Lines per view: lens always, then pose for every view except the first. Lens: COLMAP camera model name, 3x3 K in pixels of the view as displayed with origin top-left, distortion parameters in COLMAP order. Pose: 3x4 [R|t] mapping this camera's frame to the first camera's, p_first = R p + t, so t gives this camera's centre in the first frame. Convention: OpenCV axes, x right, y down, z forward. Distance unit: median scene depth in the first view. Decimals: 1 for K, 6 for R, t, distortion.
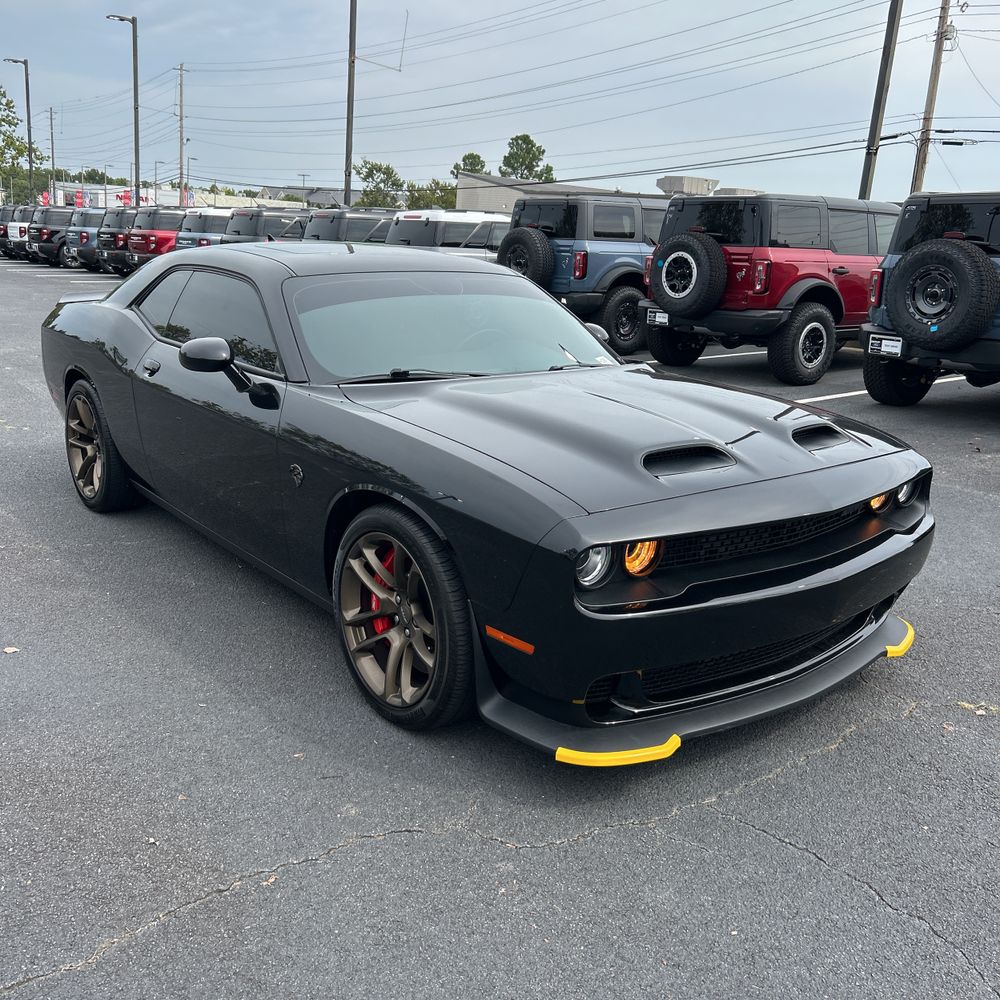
lens RADIAL K [[1018.1, 0, 500.0], [0, 1018.1, 500.0], [0, 0, 1]] dist [0.003495, -0.005377]
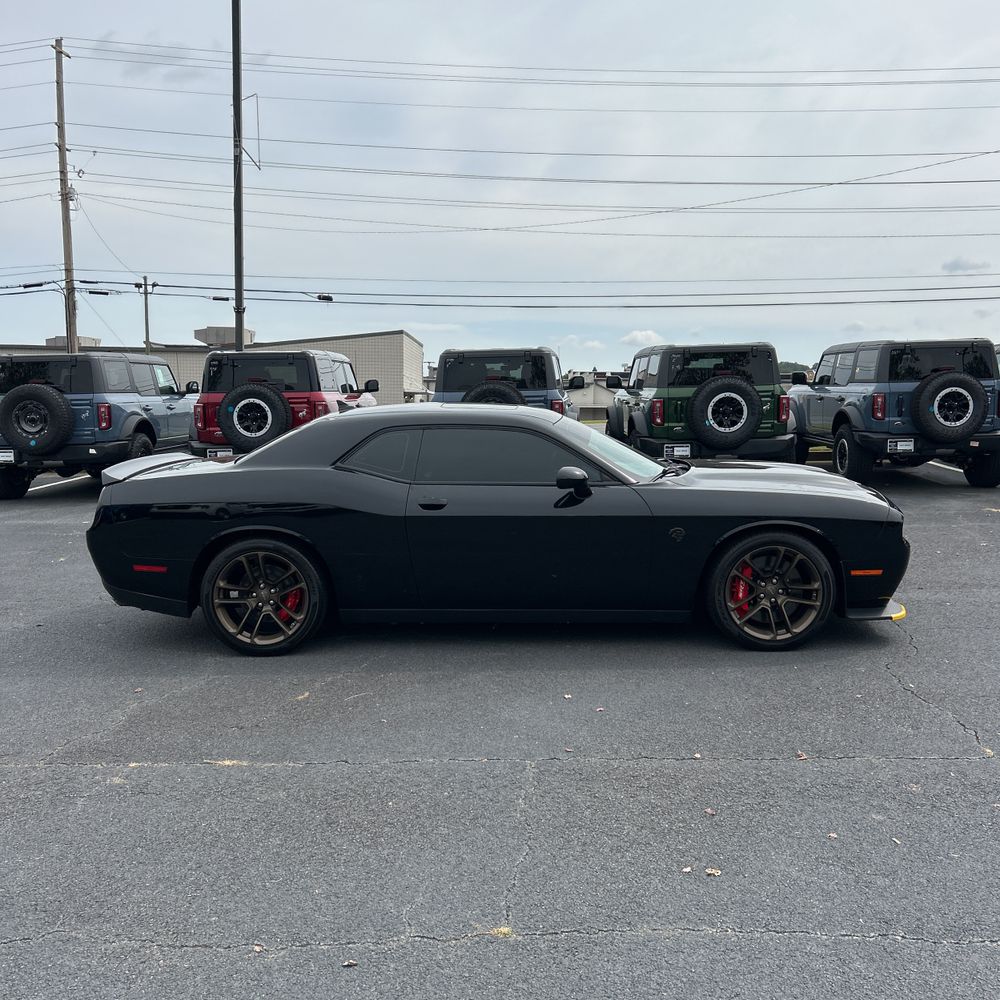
lens RADIAL K [[1009.5, 0, 500.0], [0, 1009.5, 500.0], [0, 0, 1]] dist [0.016870, 0.003724]
pose [[0.644462, -0.128469, 0.753767, -0.459001], [0.224108, 0.974229, -0.025566, -0.029031], [-0.731057, 0.185401, 0.656644, 0.032667]]
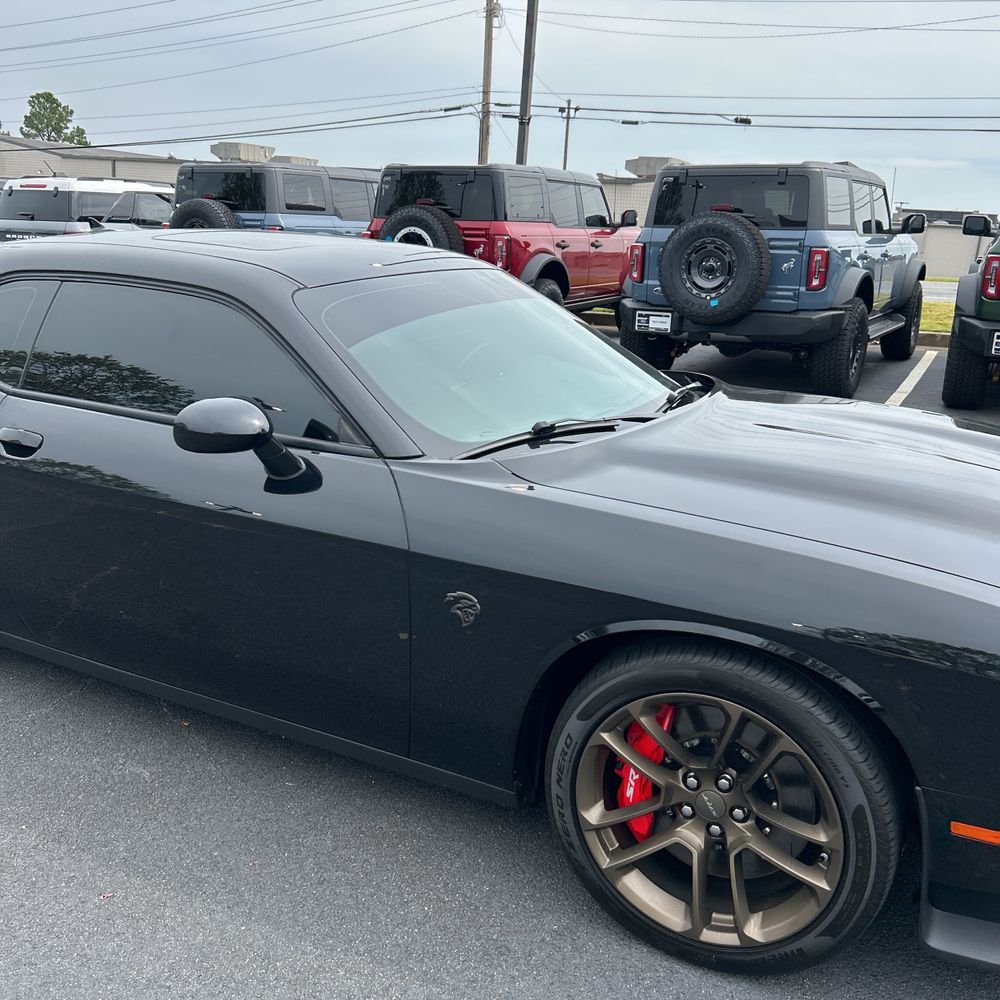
lens RADIAL K [[1010.2, 0, 500.0], [0, 1010.2, 500.0], [0, 0, 1]] dist [0.023157, -0.033985]
pose [[0.910495, -0.119926, 0.395748, -0.117805], [0.107814, 0.992768, 0.052796, -0.034735], [-0.399217, -0.005404, 0.916840, 0.117937]]
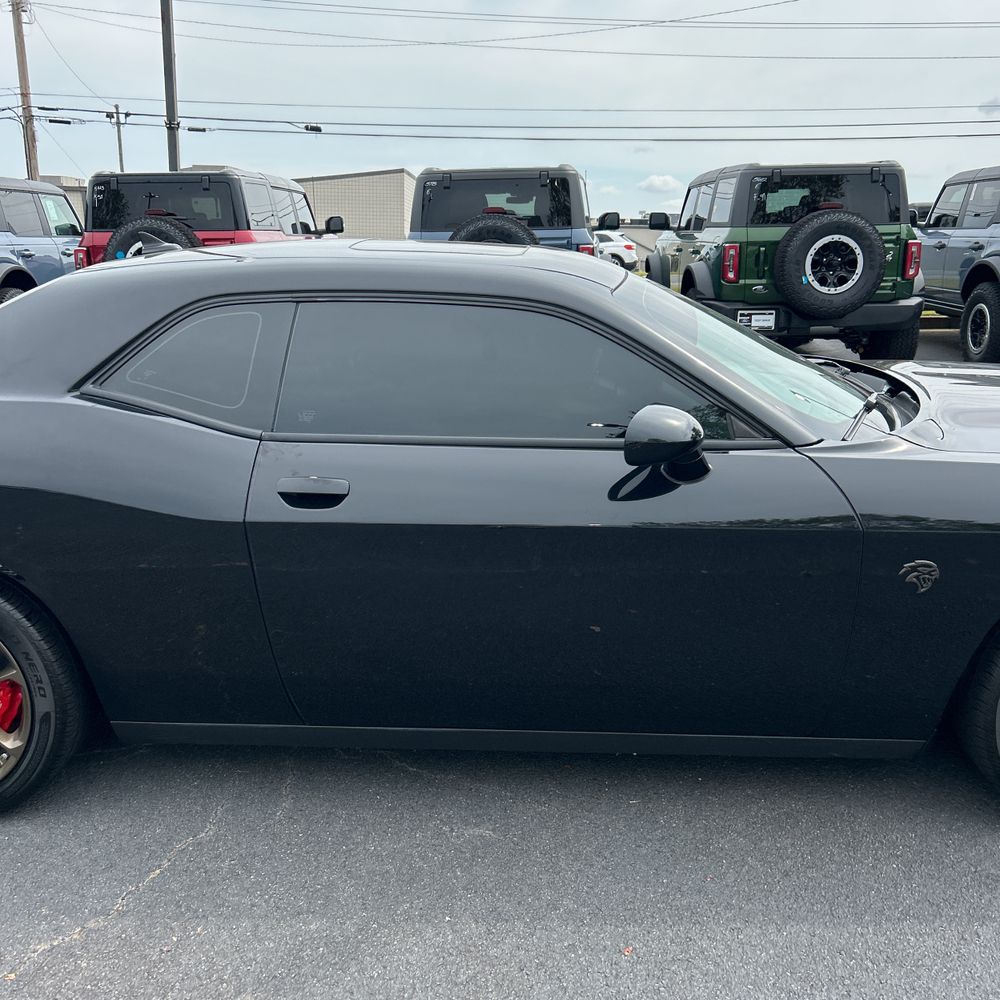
lens RADIAL K [[1018.0, 0, 500.0], [0, 1018.0, 500.0], [0, 0, 1]] dist [-0.015803, 0.036094]
pose [[0.652836, -0.229194, 0.721994, -0.240352], [0.216311, 0.969846, 0.112283, -0.058978], [-0.725958, 0.082873, 0.682728, 0.208789]]
